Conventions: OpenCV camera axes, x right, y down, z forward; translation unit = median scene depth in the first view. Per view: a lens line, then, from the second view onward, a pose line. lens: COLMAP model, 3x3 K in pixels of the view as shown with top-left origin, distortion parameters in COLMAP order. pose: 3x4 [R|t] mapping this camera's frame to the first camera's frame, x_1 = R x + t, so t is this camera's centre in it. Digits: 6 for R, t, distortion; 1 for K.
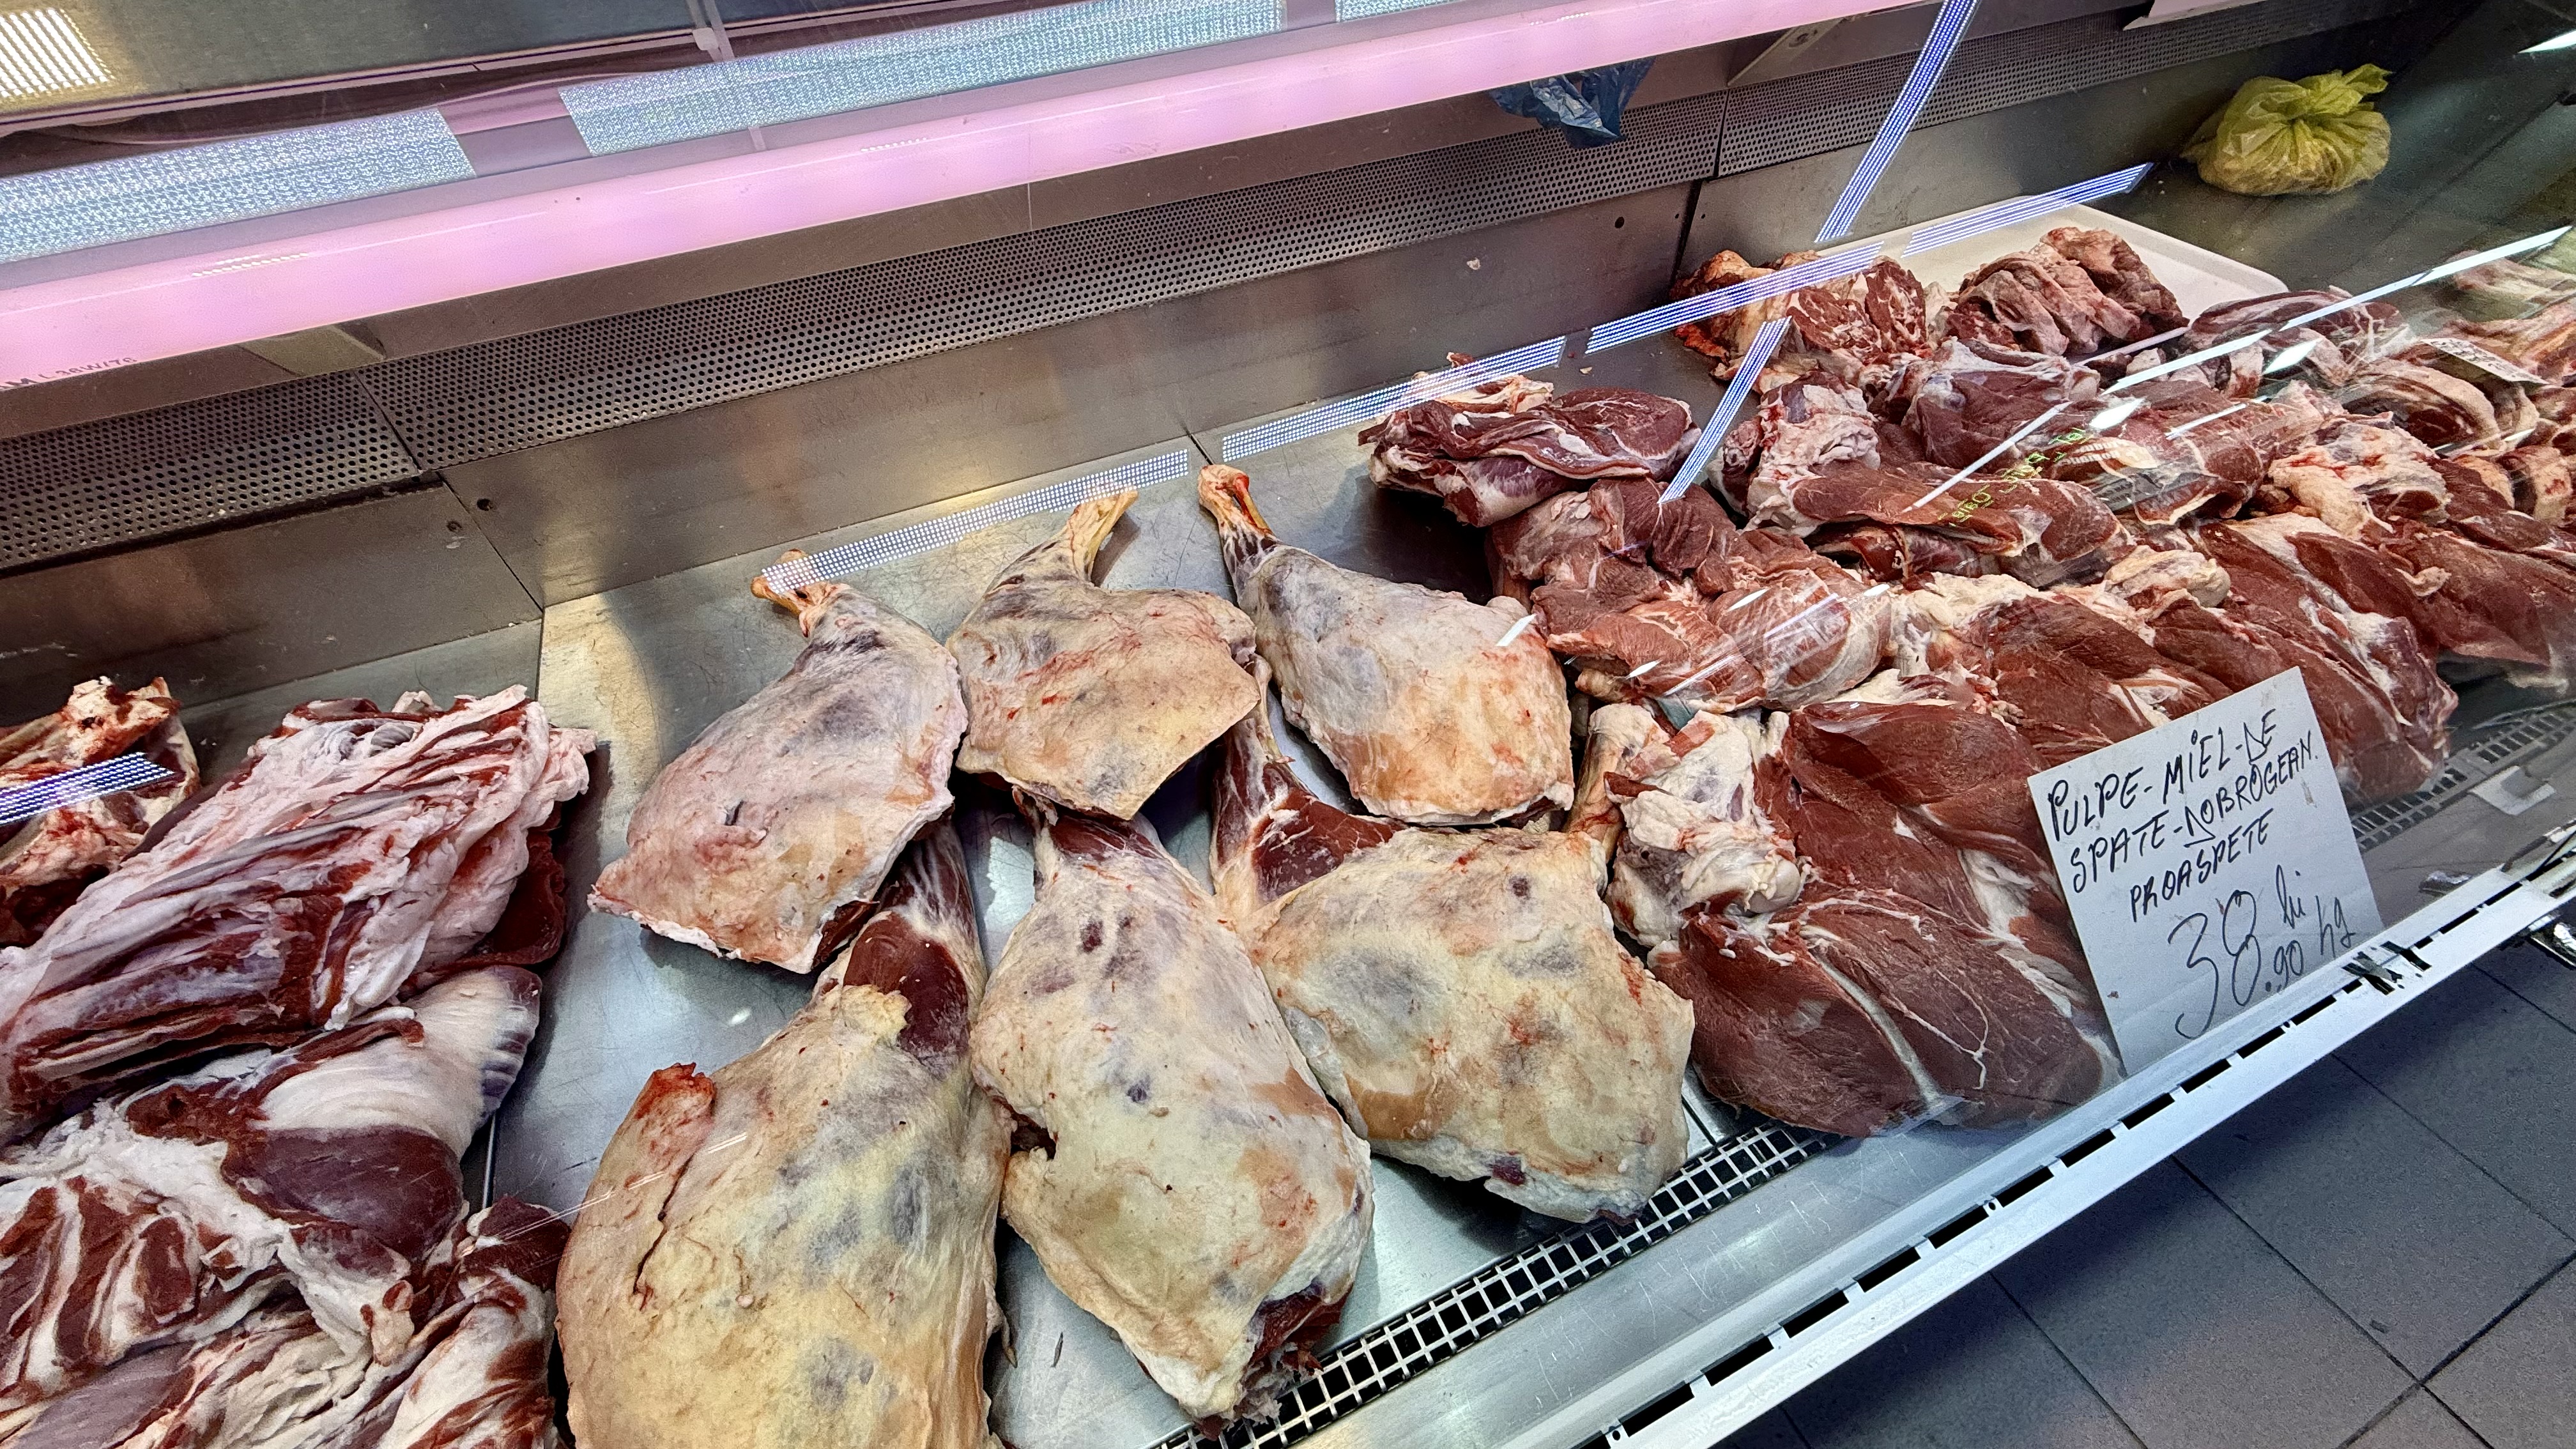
lens RADIAL K [[1027.7, 0, 1292.2], [0, 1027.7, 722.6], [0, 0, 1]] dist [-0.010602, 0.001803]
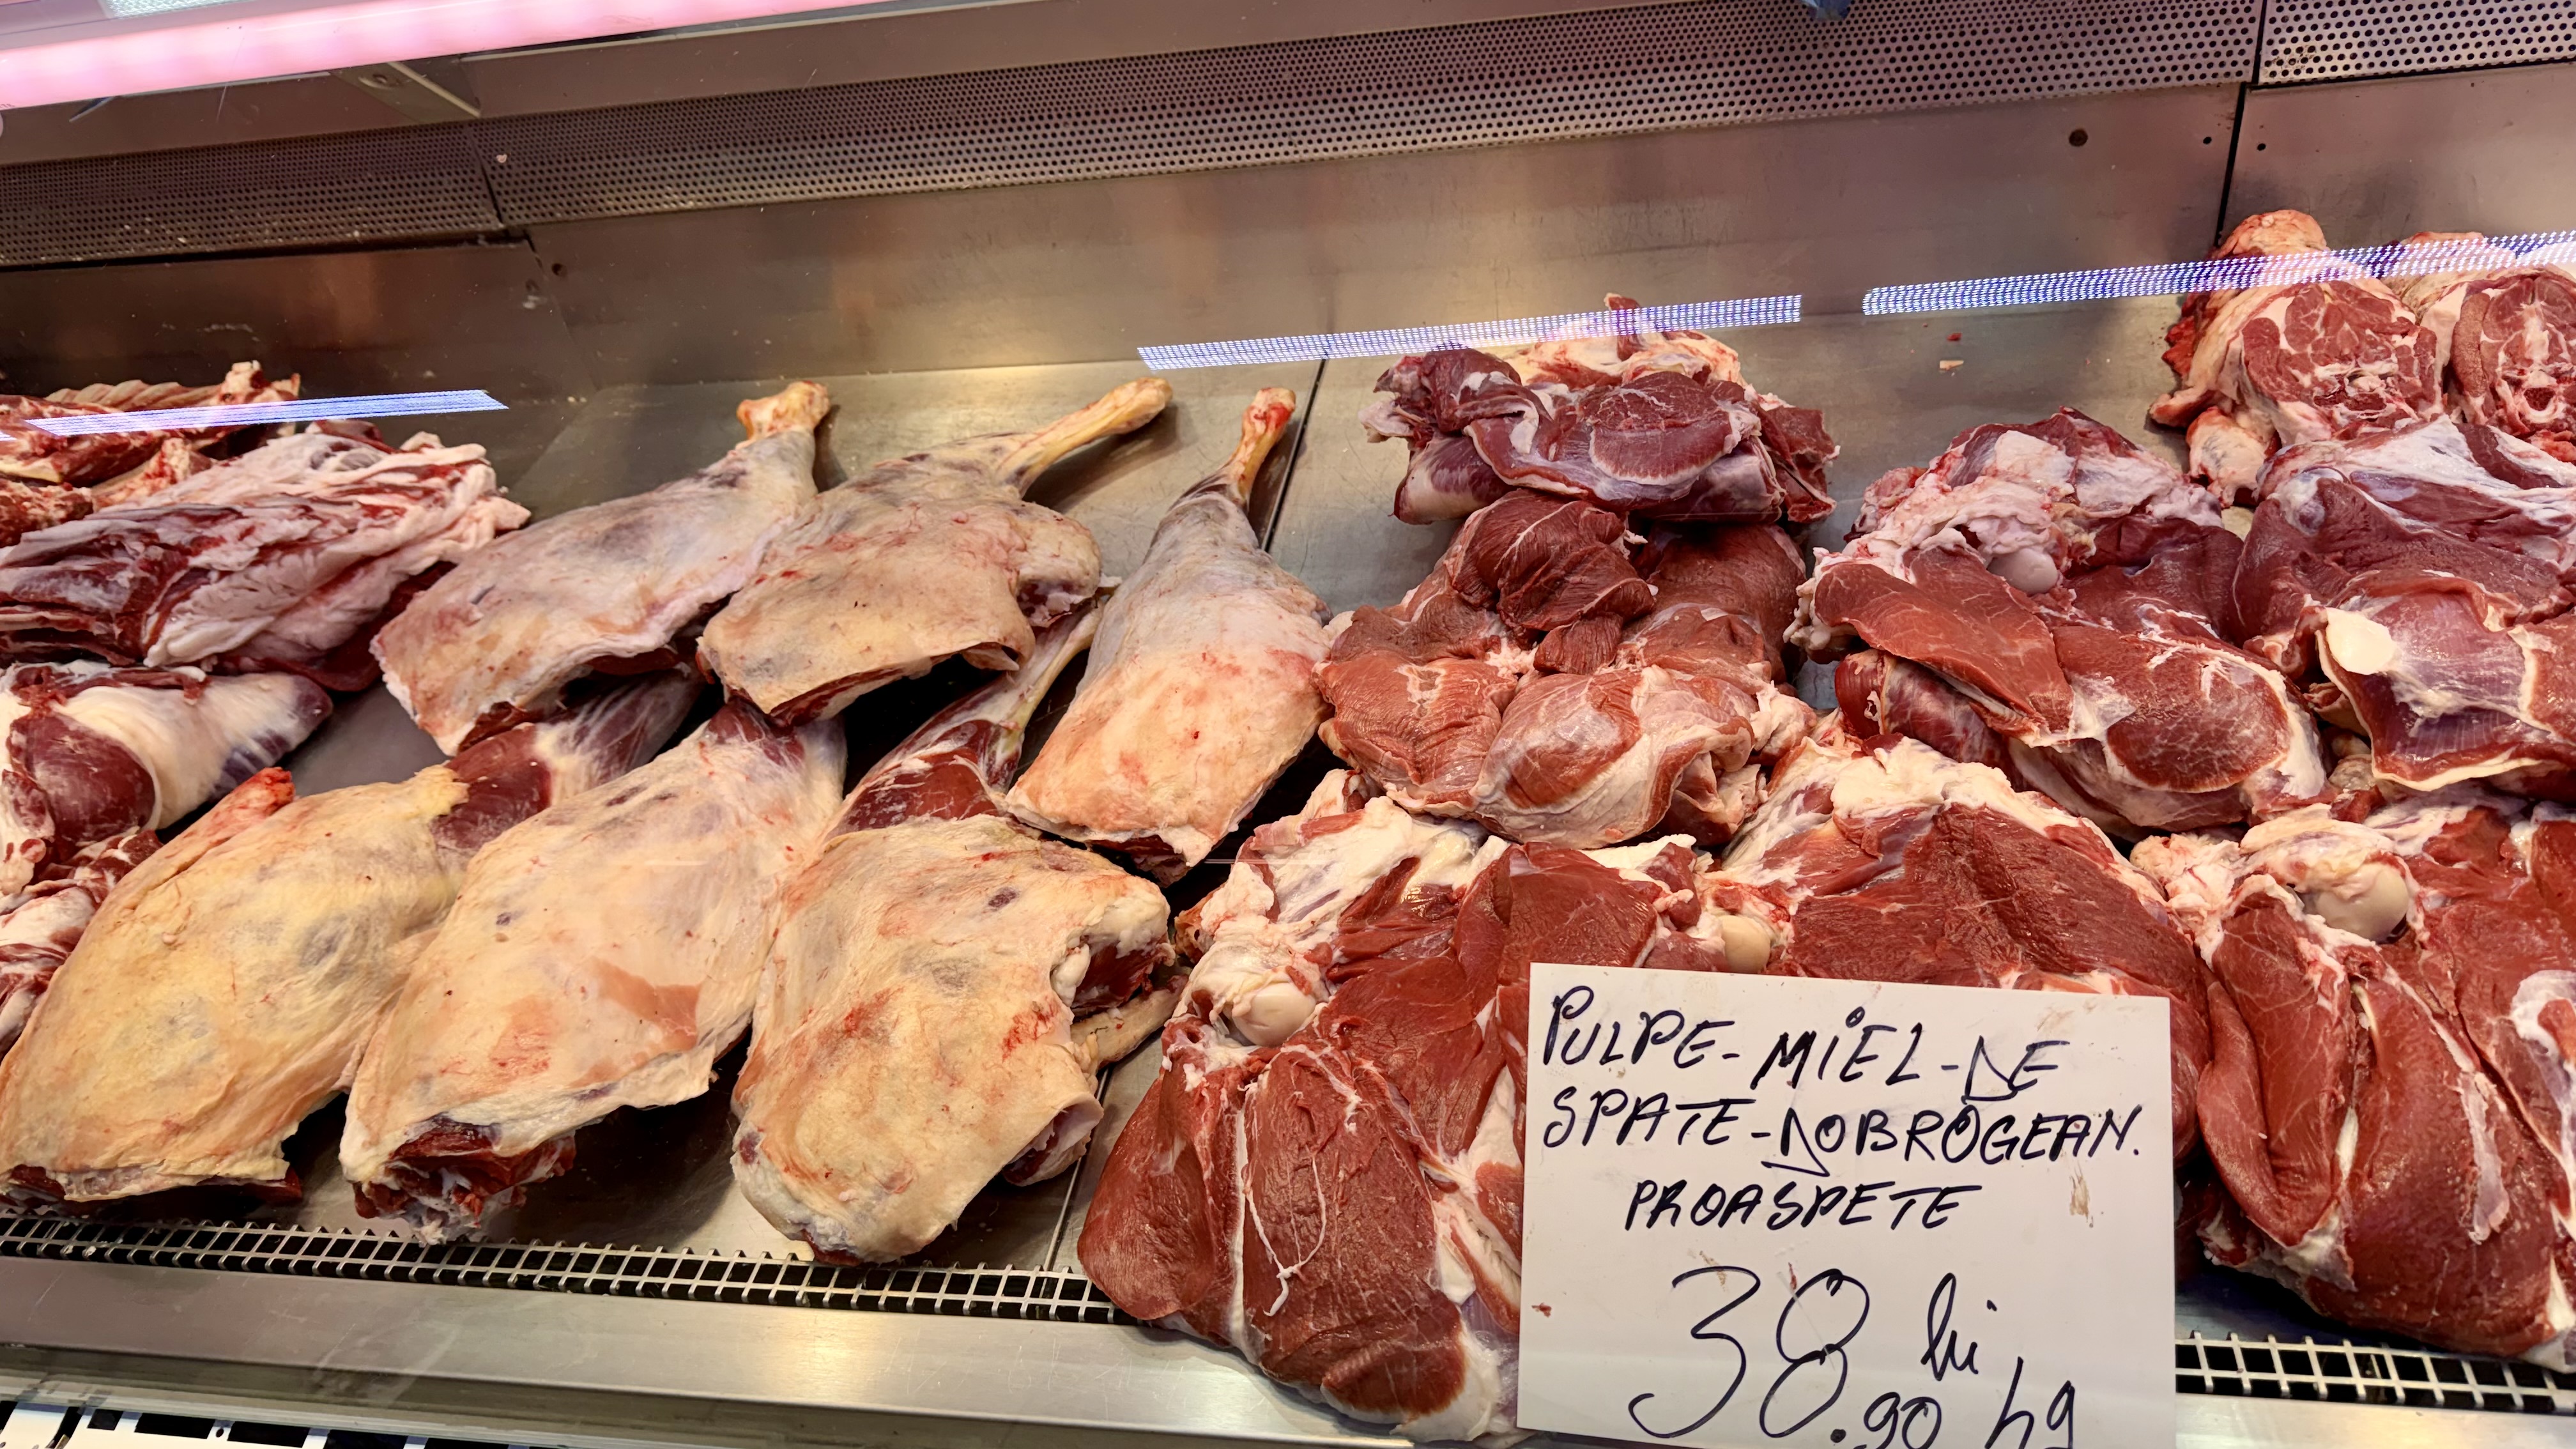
lens RADIAL K [[1819.5, 0, 1281.2], [0, 1819.5, 732.9], [0, 0, 1]] dist [0.054093, -0.088772]
pose [[0.827282, 0.282353, -0.485677, 1.068128], [-0.316219, 0.948599, 0.012843, -0.053831], [0.464339, 0.142955, 0.874044, -0.187833]]
